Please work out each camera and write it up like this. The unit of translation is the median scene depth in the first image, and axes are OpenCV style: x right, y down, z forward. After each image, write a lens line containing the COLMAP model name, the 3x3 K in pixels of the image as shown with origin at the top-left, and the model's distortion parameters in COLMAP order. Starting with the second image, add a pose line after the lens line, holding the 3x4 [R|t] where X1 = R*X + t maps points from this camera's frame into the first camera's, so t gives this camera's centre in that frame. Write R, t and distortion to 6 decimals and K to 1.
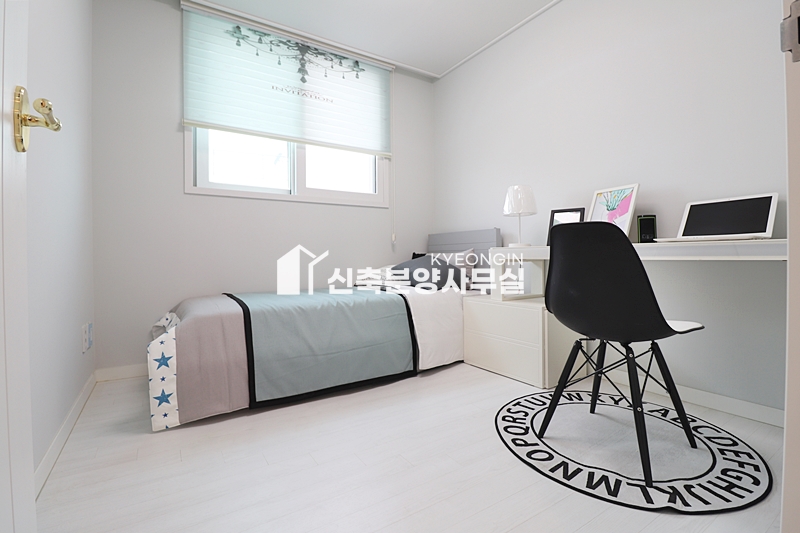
lens RADIAL K [[375.3, 0, 397.9], [0, 375.3, 260.7], [0, 0, 1]] dist [-0.001620, -0.014259]
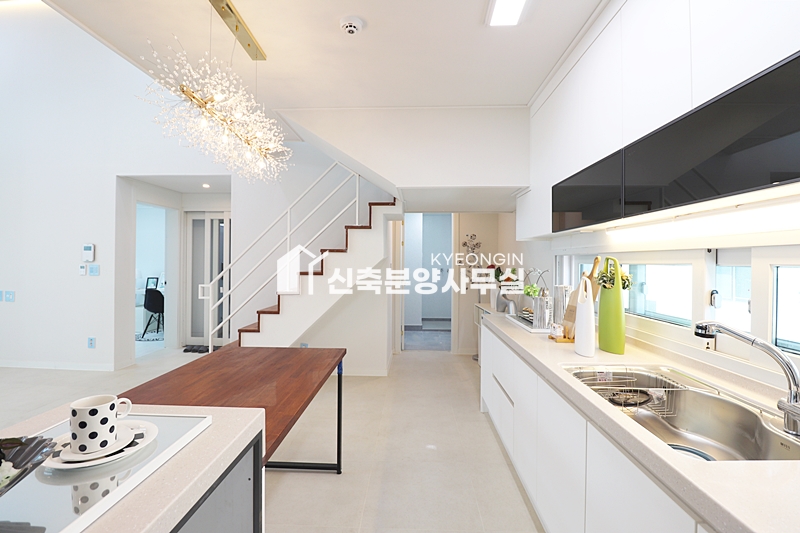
lens RADIAL K [[375.3, 0, 397.9], [0, 375.3, 260.7], [0, 0, 1]] dist [-0.001620, -0.014259]
pose [[0.571101, 0.016739, 0.820709, -1.112863], [-0.007752, 0.999857, -0.014999, -0.282823], [-0.820844, 0.002204, 0.571149, -2.891671]]
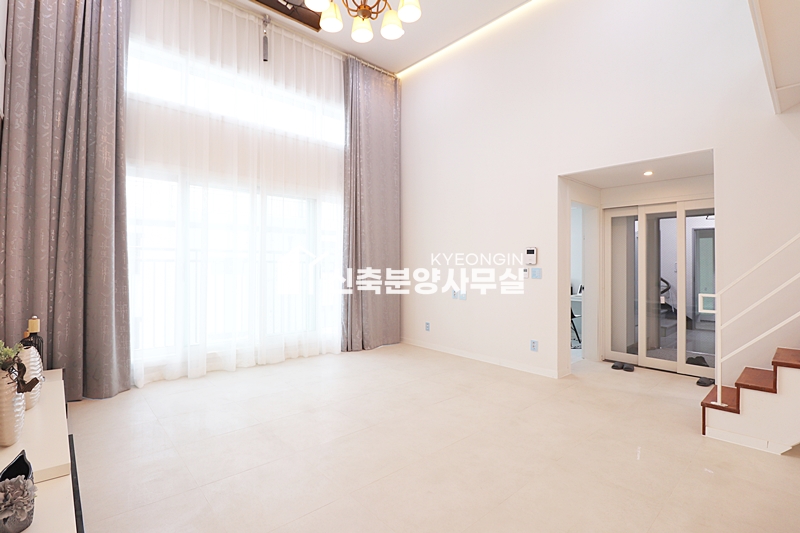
lens RADIAL K [[375.3, 0, 397.9], [0, 375.3, 260.7], [0, 0, 1]] dist [-0.001620, -0.014259]
pose [[0.986161, 0.015678, 0.165046, -1.529621], [-0.012858, 0.999753, -0.018139, -0.269477], [-0.165290, 0.015766, 0.986119, -2.181832]]
